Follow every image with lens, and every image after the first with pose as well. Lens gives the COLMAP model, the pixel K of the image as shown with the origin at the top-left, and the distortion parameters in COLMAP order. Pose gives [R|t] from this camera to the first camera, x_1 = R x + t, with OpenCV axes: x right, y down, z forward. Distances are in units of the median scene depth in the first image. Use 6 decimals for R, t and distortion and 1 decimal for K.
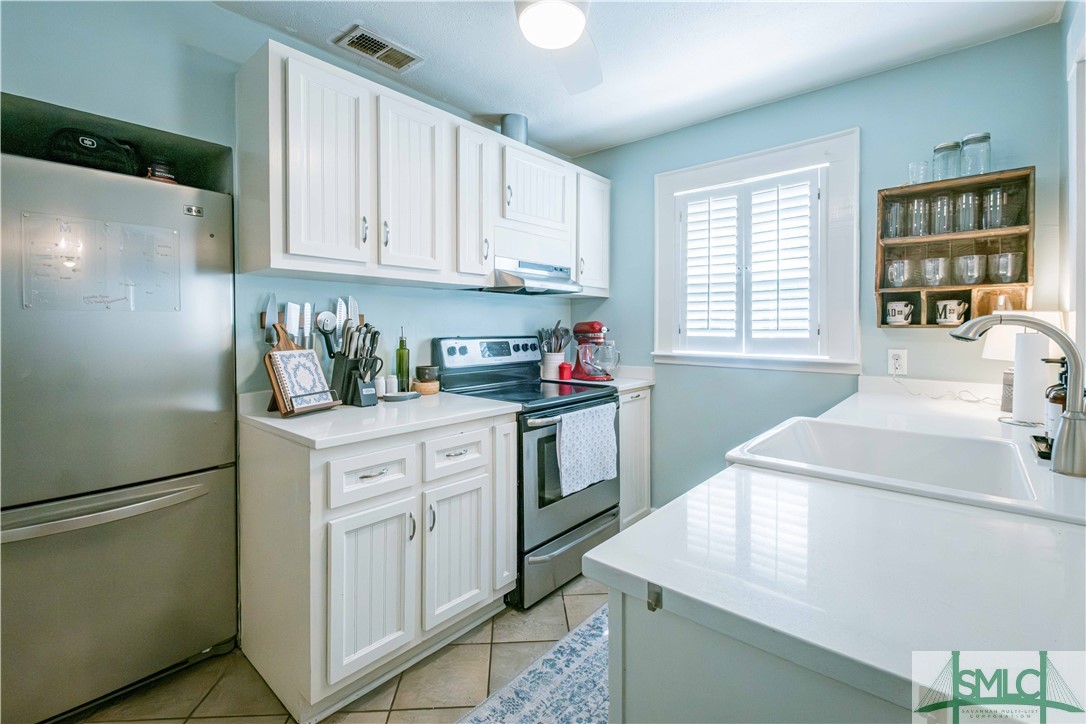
lens RADIAL K [[493.2, 0, 524.0], [0, 493.2, 329.5], [0, 0, 1]] dist [0.011770, -0.004949]
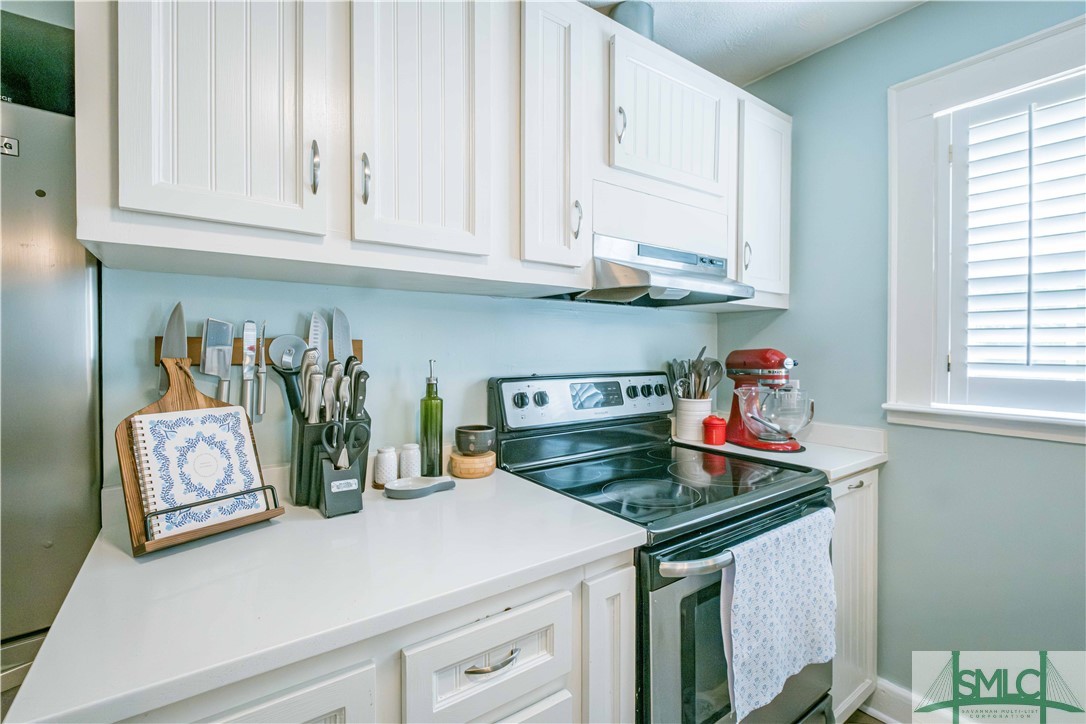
lens RADIAL K [[493.2, 0, 502.1], [0, 493.2, 352.3], [0, 0, 1]] dist [0.011770, -0.004949]
pose [[0.964503, 0.002346, -0.264063, -0.013353], [-0.002668, 0.999996, -0.000858, -0.016418], [0.264060, 0.001532, 0.964505, 0.512076]]
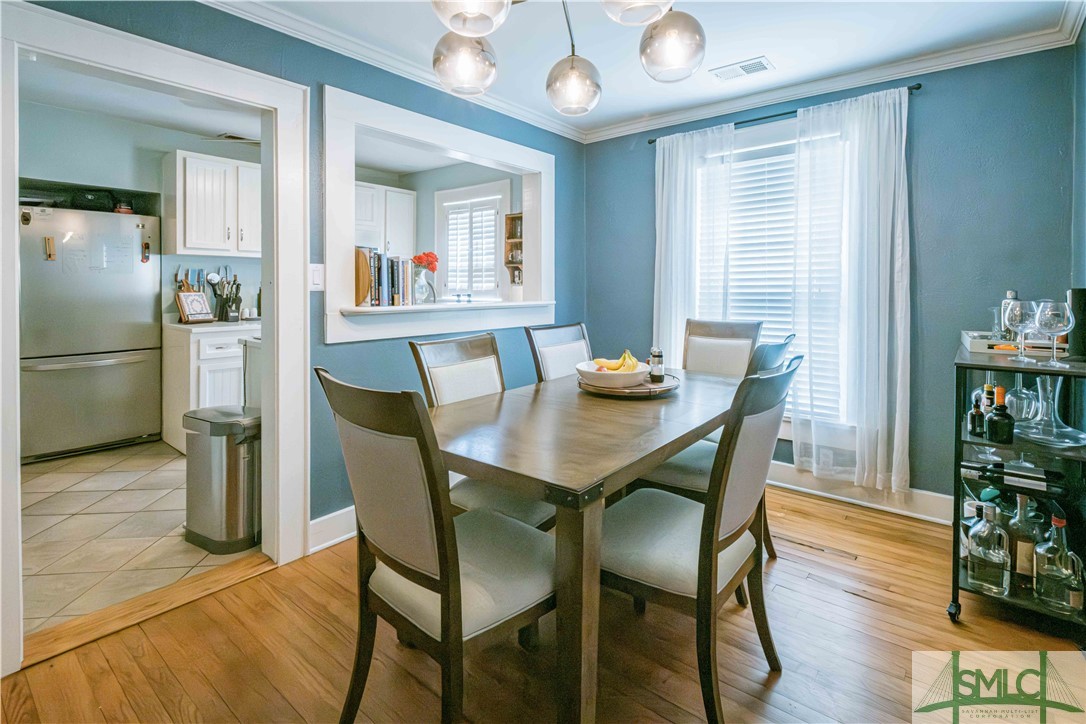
lens RADIAL K [[517.8, 0, 537.3], [0, 517.8, 285.9], [0, 0, 1]] dist [0.019672, -0.000190]
pose [[0.998678, 0.007196, 0.050899, 0.744823], [-0.007131, 0.999973, -0.001468, 0.006065], [-0.050908, 0.001103, 0.998703, -1.073847]]
